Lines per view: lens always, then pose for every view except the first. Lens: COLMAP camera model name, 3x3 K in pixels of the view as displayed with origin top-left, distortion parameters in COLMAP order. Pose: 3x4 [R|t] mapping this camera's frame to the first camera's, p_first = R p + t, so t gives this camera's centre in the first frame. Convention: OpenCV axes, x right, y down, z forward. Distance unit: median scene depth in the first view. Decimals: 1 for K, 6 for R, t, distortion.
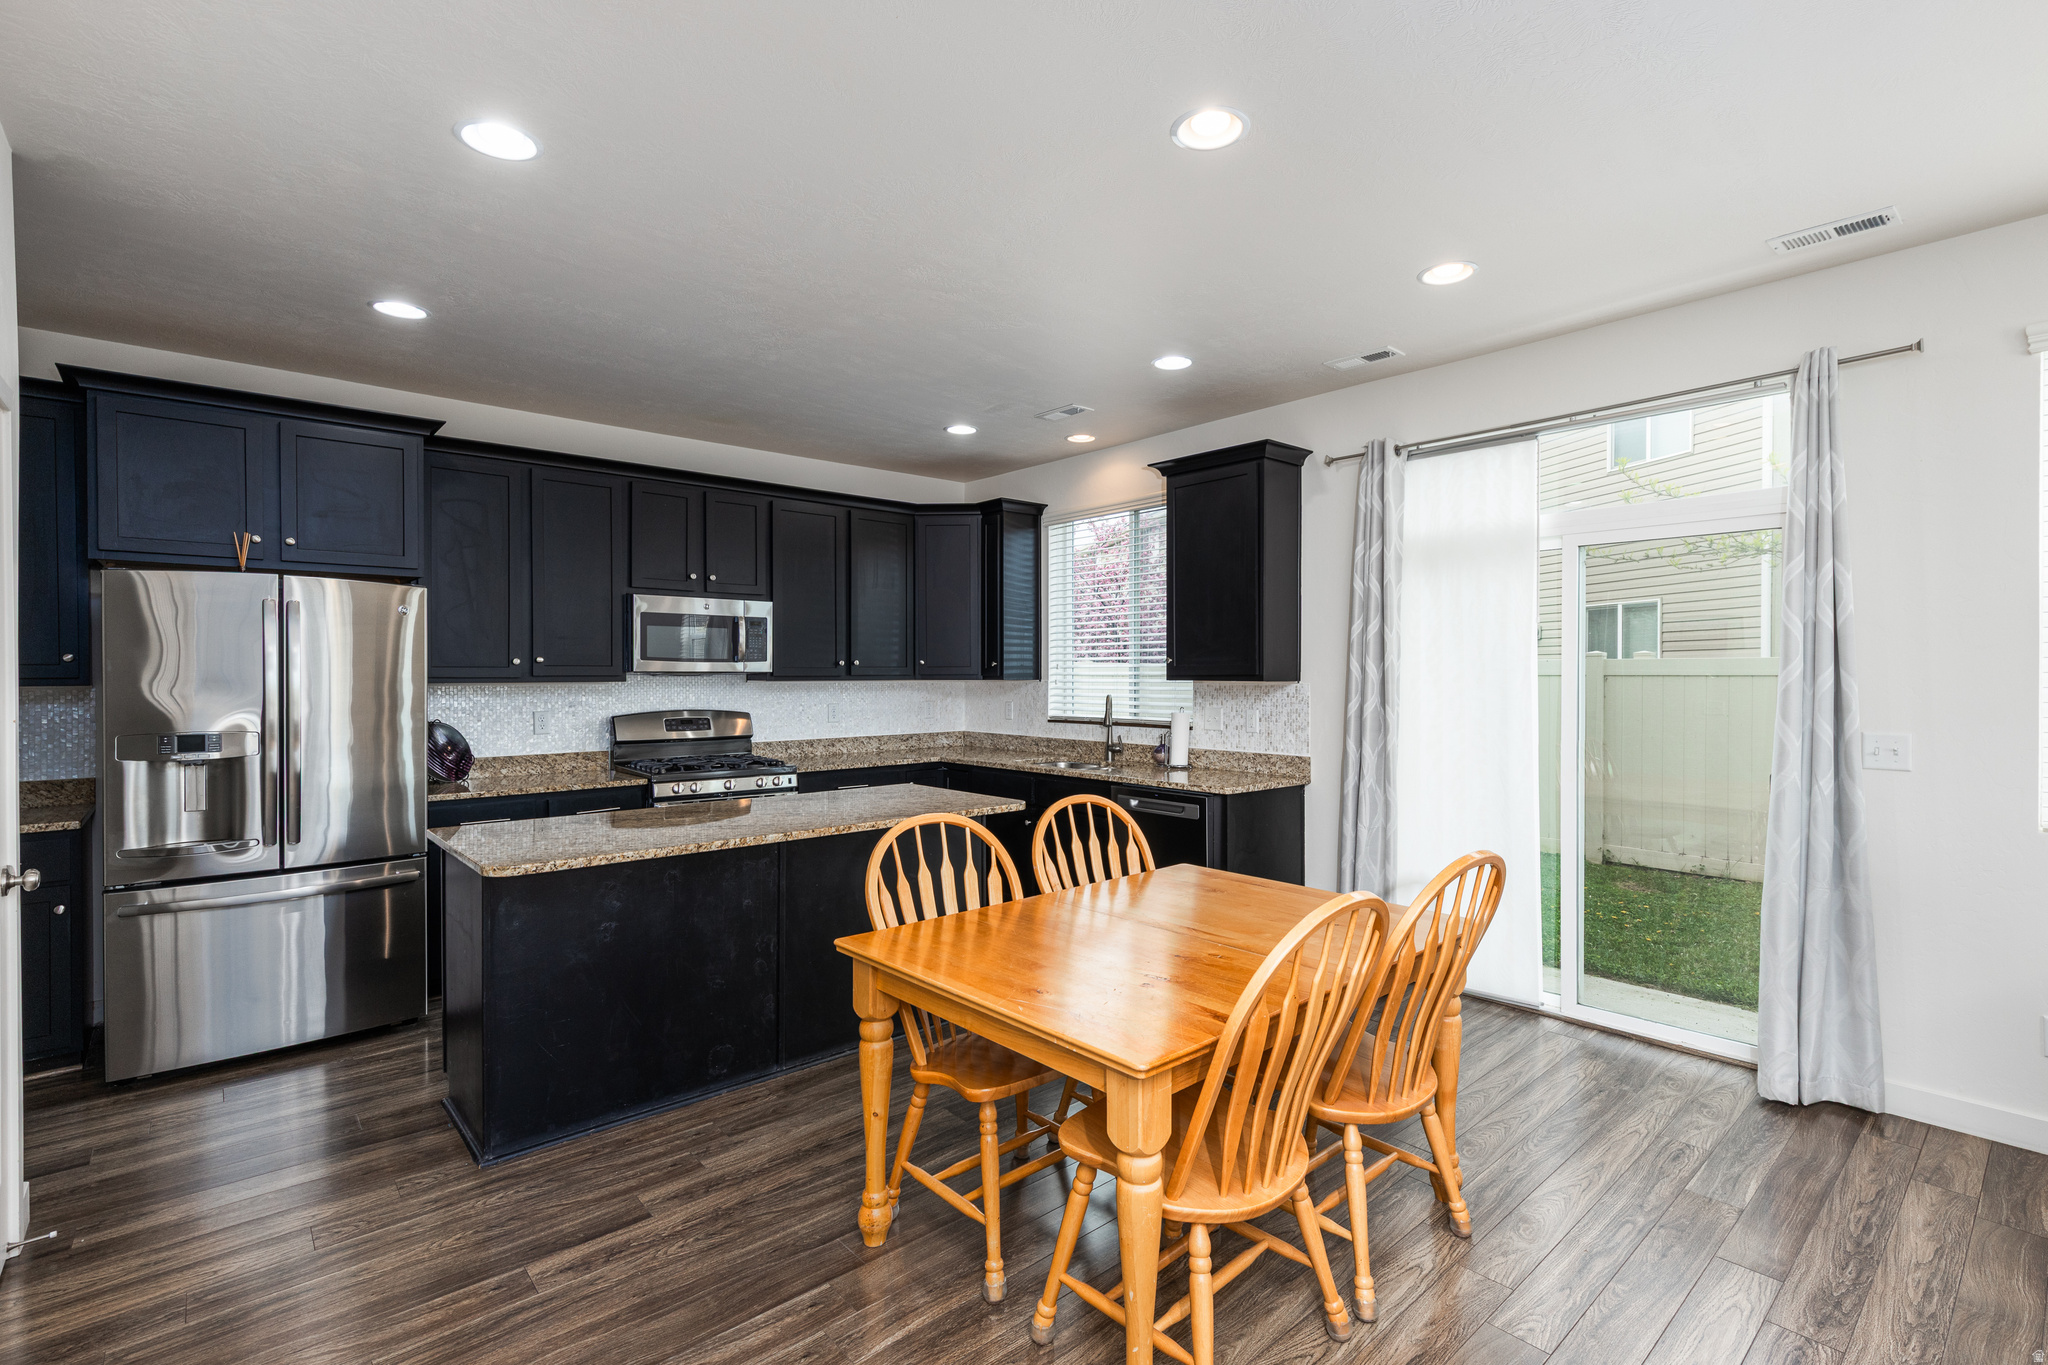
lens RADIAL K [[934.8, 0, 1069.0], [0, 934.8, 680.4], [0, 0, 1]] dist [-0.002193, -0.000443]
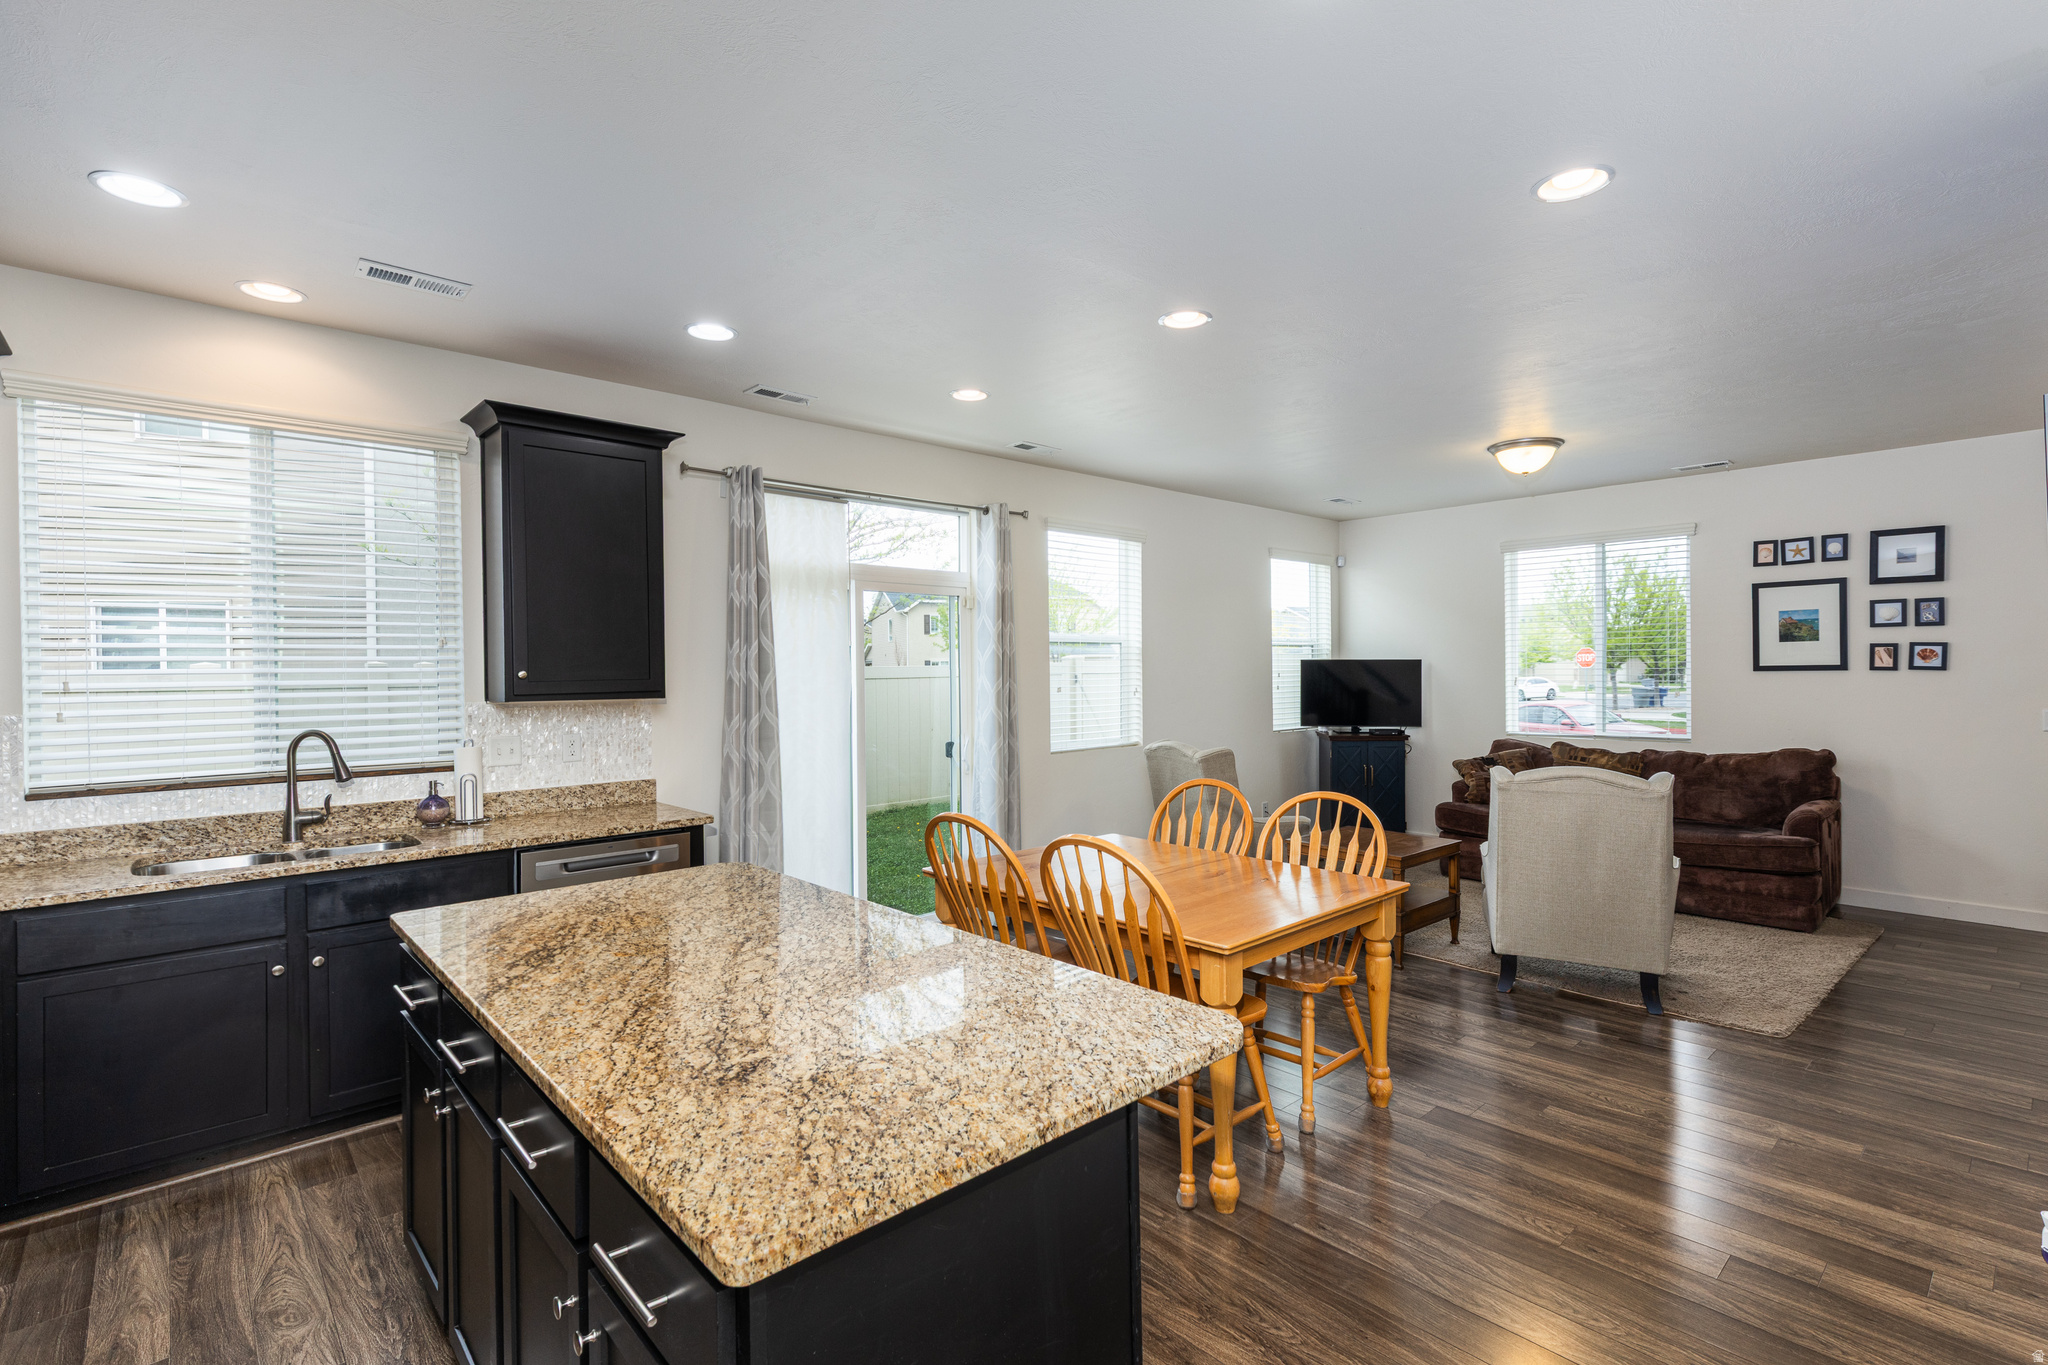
lens RADIAL K [[941.4, 0, 1031.9], [0, 941.4, 673.1], [0, 0, 1]] dist [0.000833, 0.000149]
pose [[0.007937, -0.000691, 0.999968, -0.706891], [0.018745, 0.999824, 0.000542, -0.017407], [-0.999793, 0.018740, 0.007949, 0.649094]]
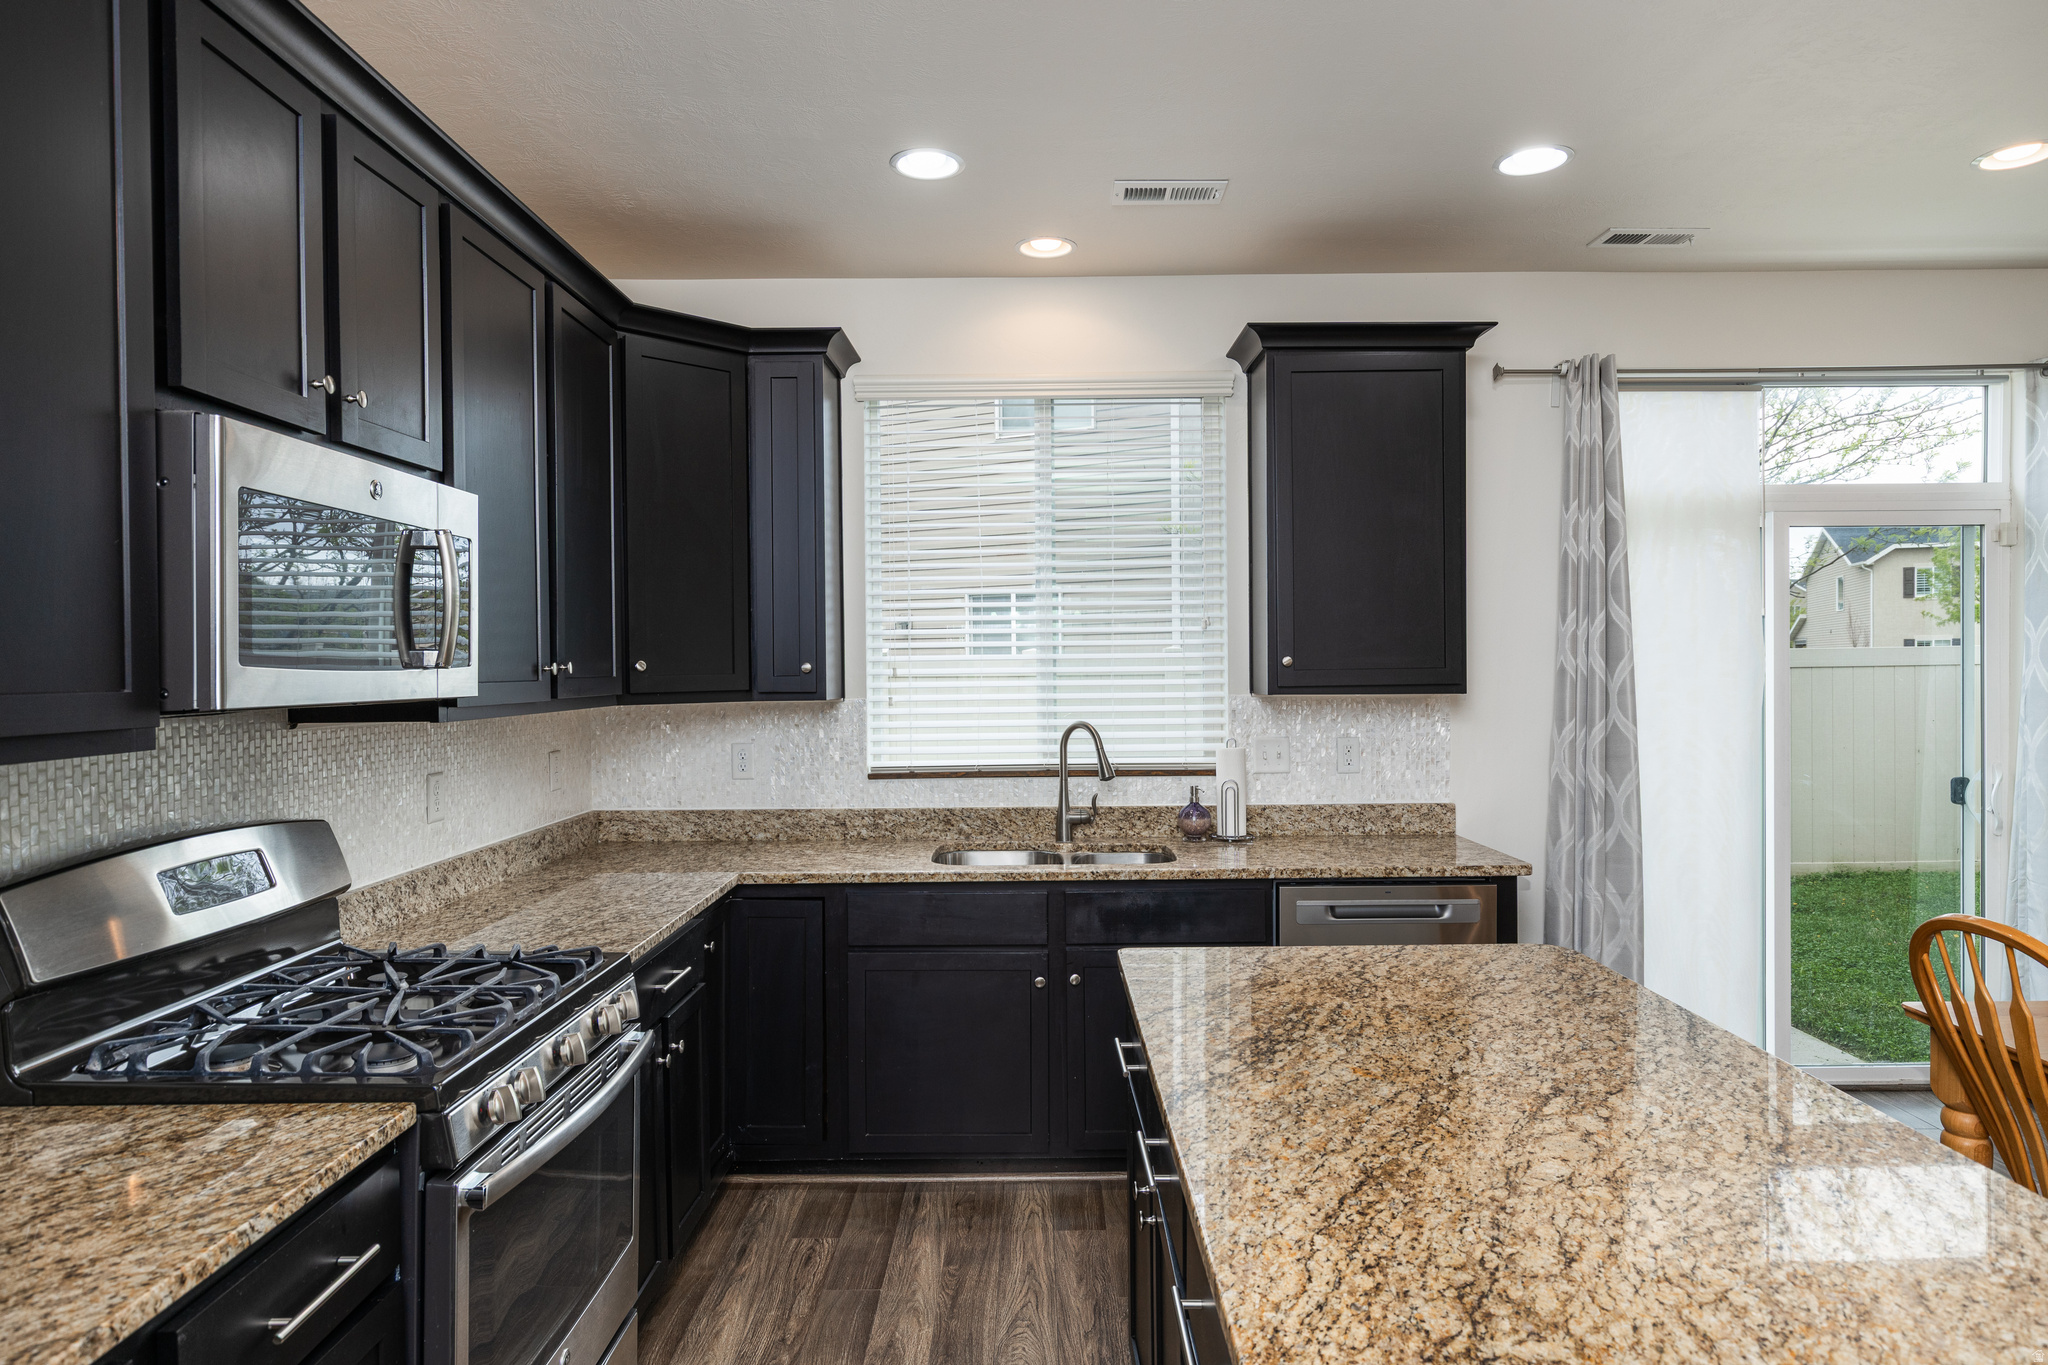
lens RADIAL K [[1207.2, 0, 1024.0], [0, 1207.2, 682.5], [0, 0, 1]] dist [0.006372, -0.001104]
pose [[0.681479, -0.014780, 0.731688, -0.628897], [0.014148, 0.999875, 0.007020, -0.017605], [-0.731701, 0.005567, 0.681603, 0.661460]]
